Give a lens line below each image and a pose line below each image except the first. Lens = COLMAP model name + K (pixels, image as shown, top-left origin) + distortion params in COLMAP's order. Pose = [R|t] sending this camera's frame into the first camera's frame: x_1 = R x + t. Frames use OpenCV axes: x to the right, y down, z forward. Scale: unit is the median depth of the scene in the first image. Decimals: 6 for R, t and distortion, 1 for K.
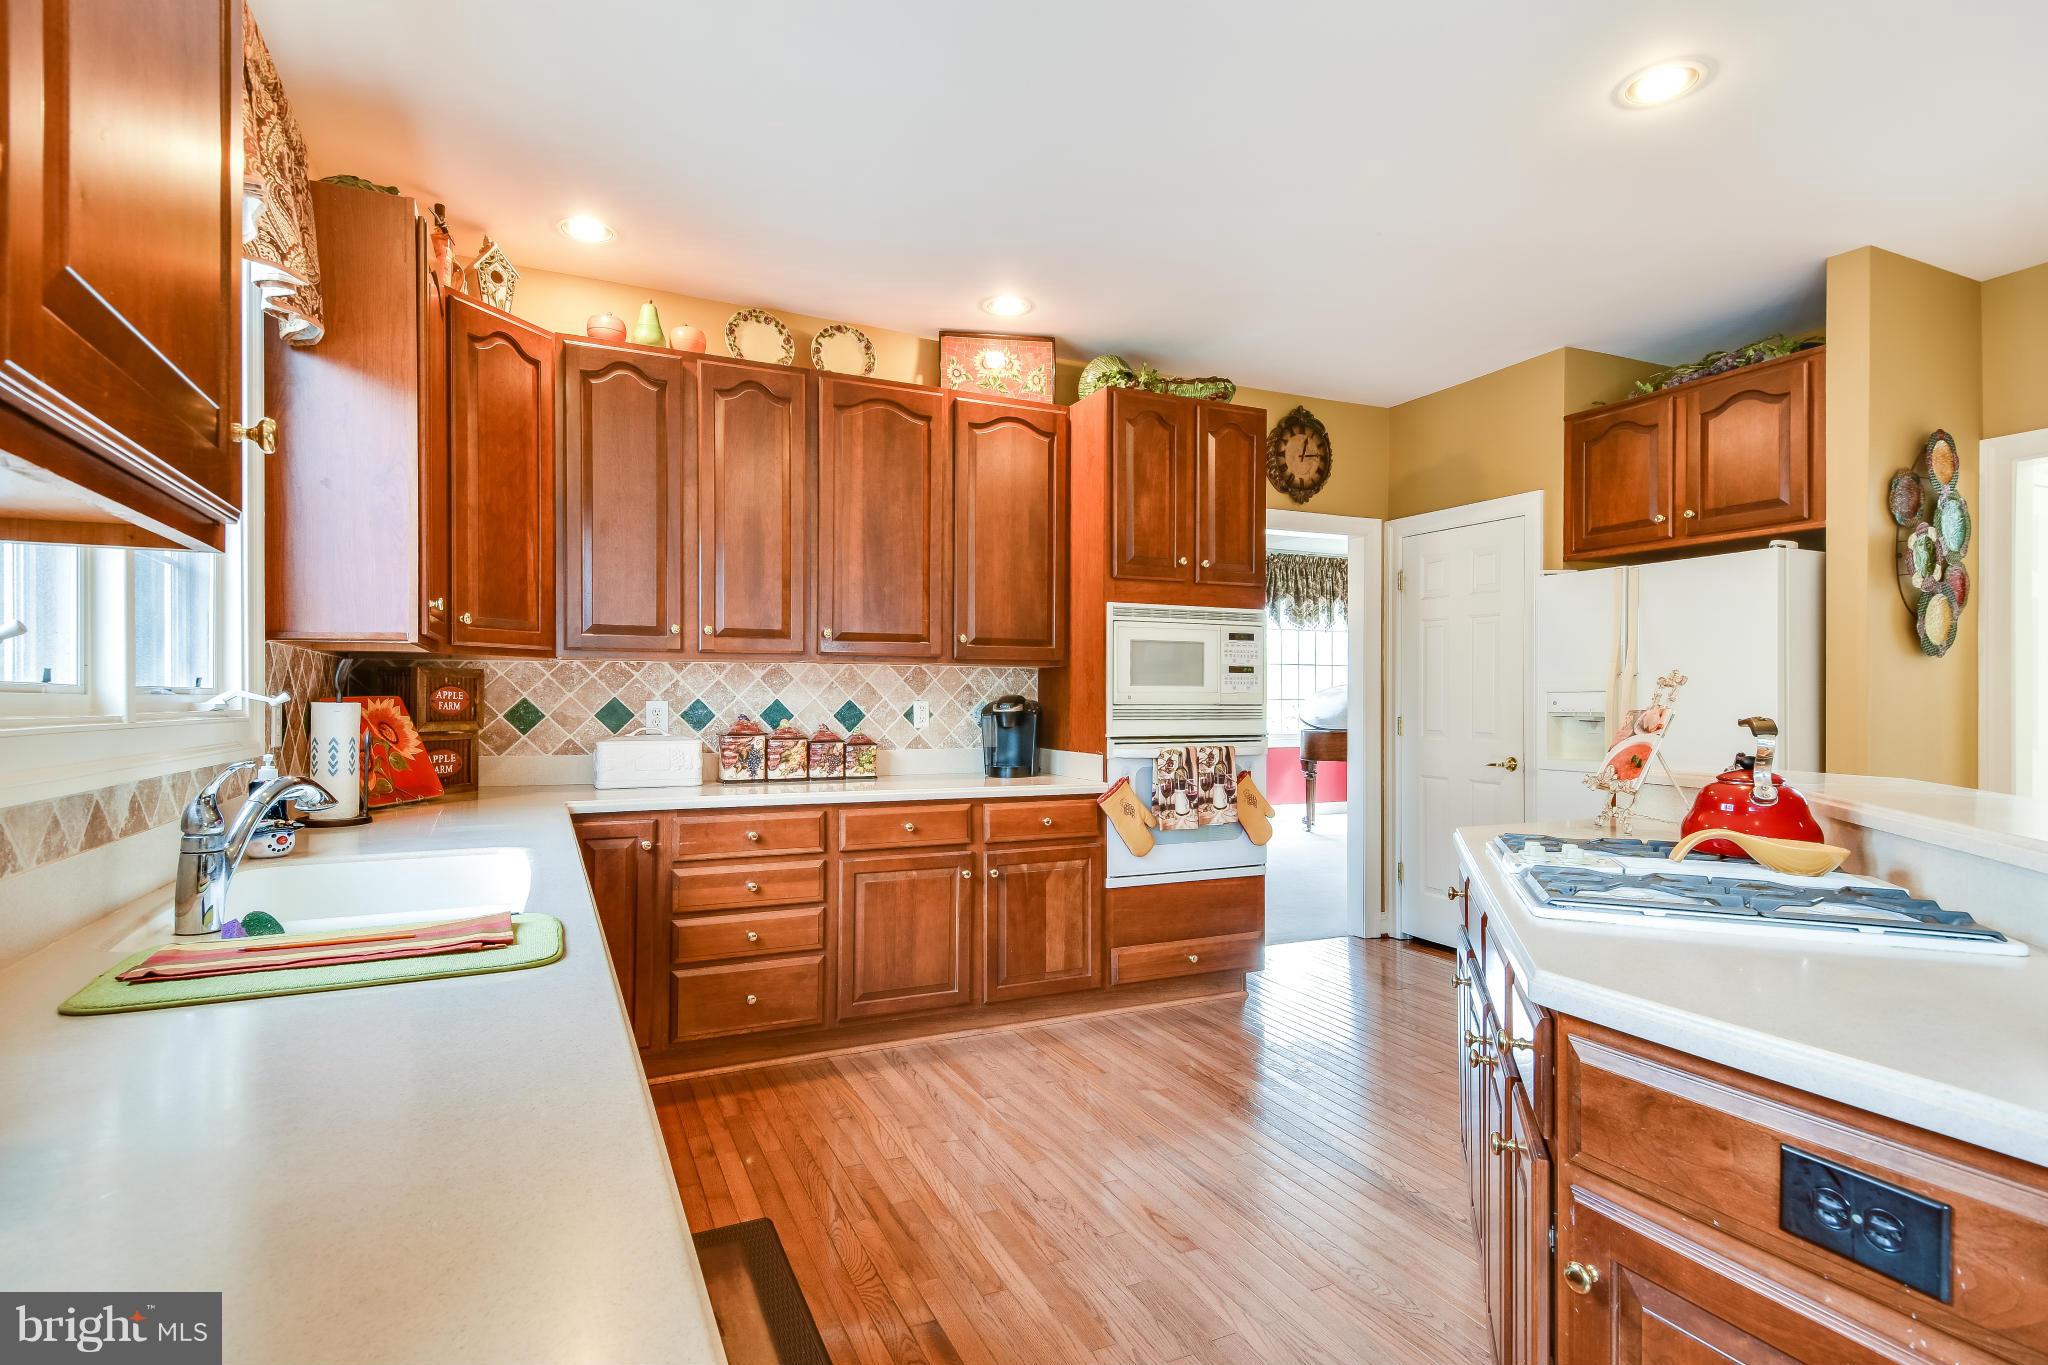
lens RADIAL K [[1013.2, 0, 1023.9], [0, 1013.2, 691.2], [0, 0, 1]] dist [0.041065, 0.000066]
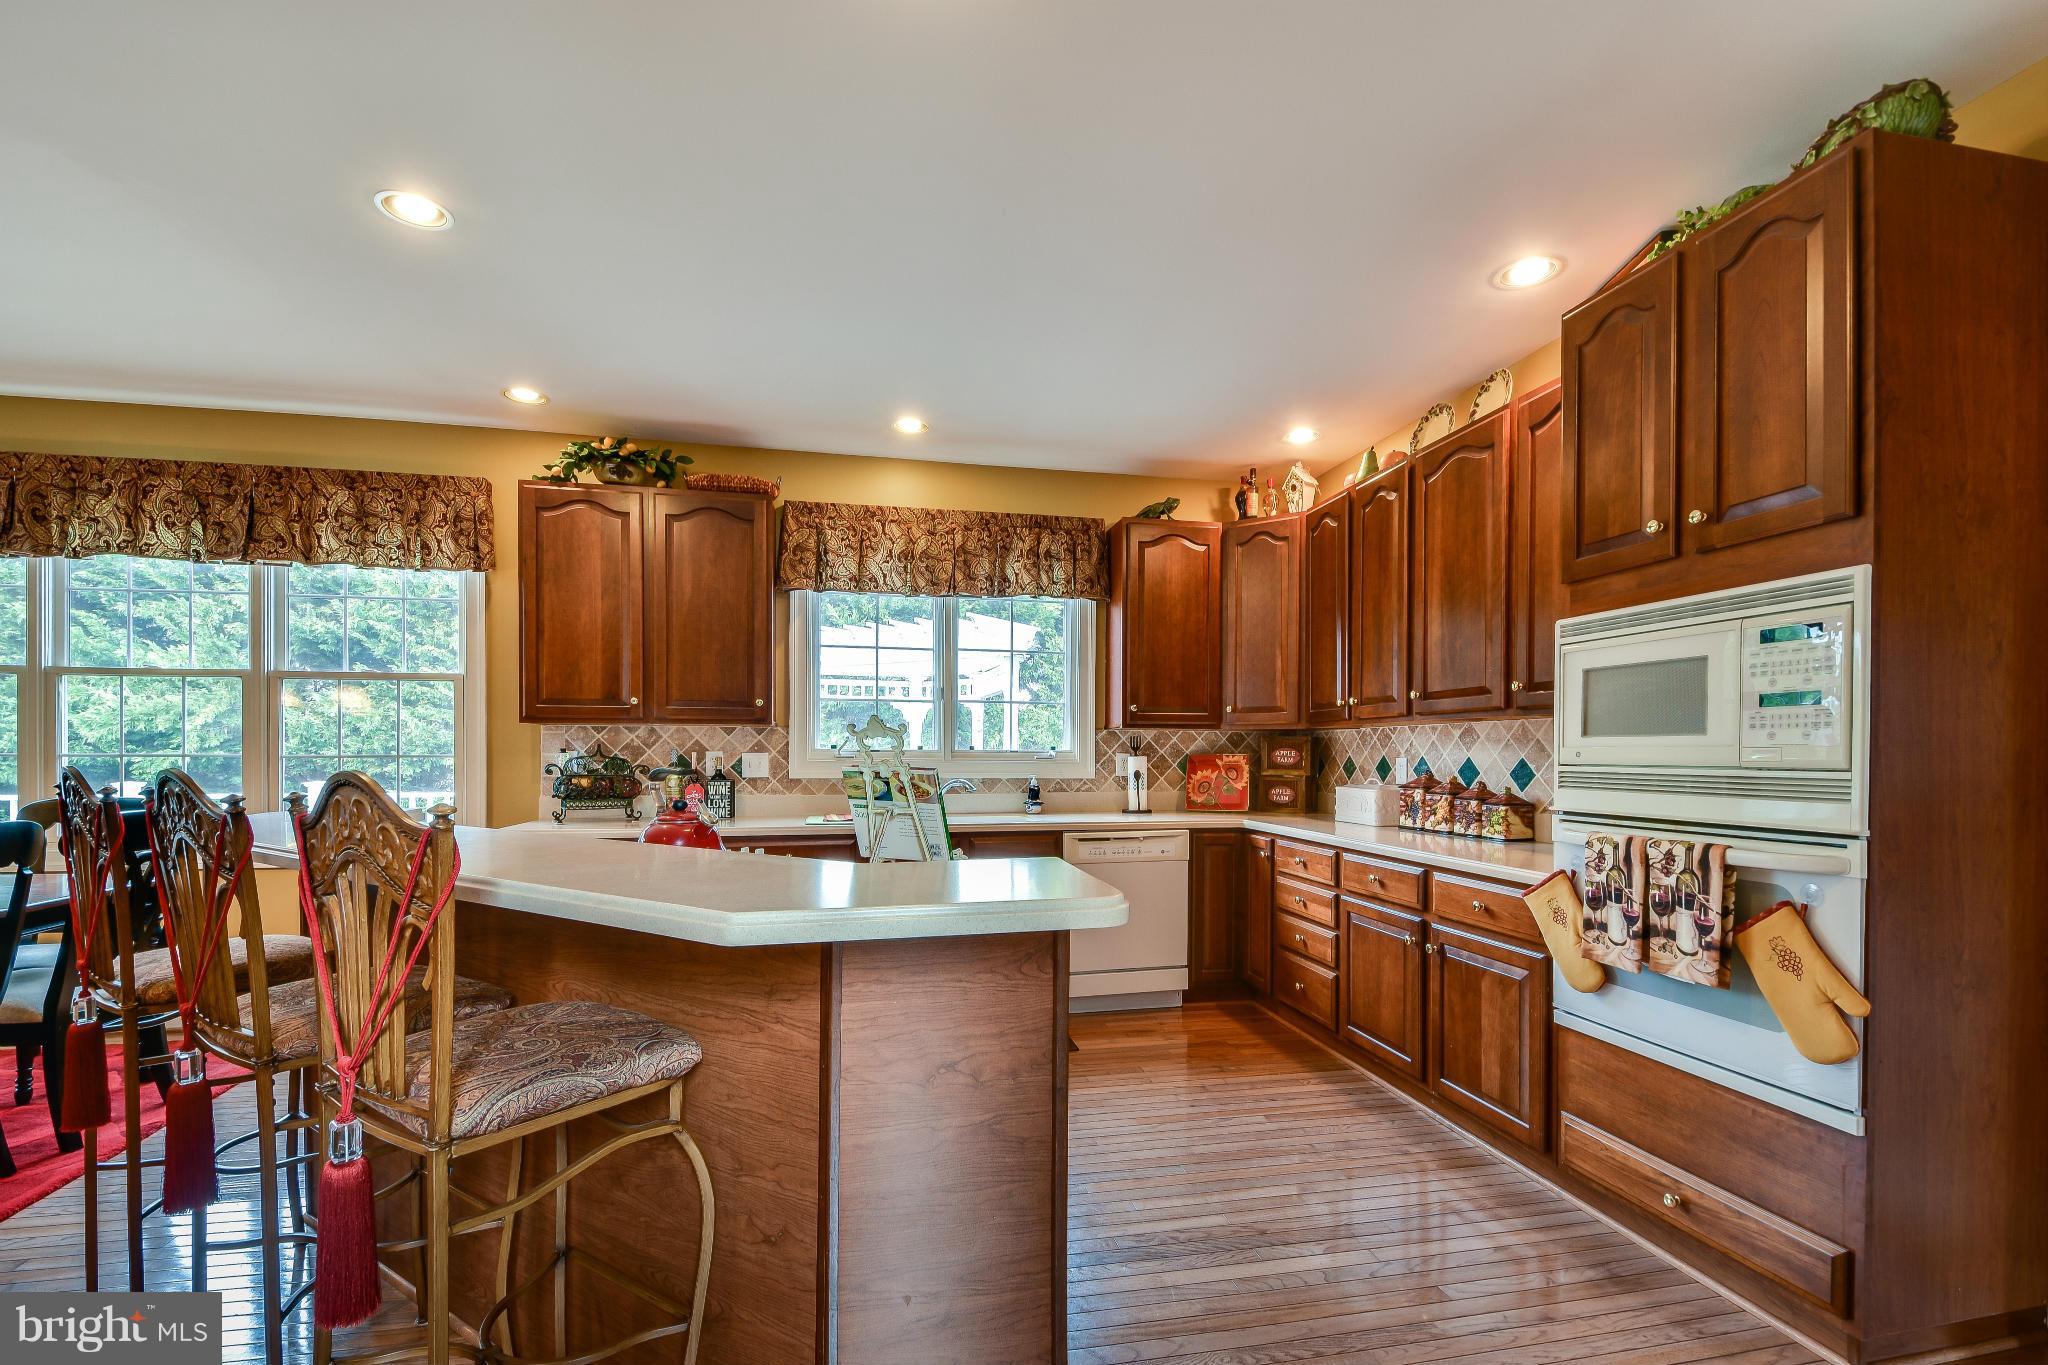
lens RADIAL K [[898.2, 0, 1024.2], [0, 898.2, 758.7], [0, 0, 1]] dist [0.000803, 0.000040]
pose [[-0.239792, 0.002788, -0.970820, 0.781256], [0.002241, 0.999995, 0.002318, 0.006765], [0.970822, -0.001620, -0.239797, 0.787316]]
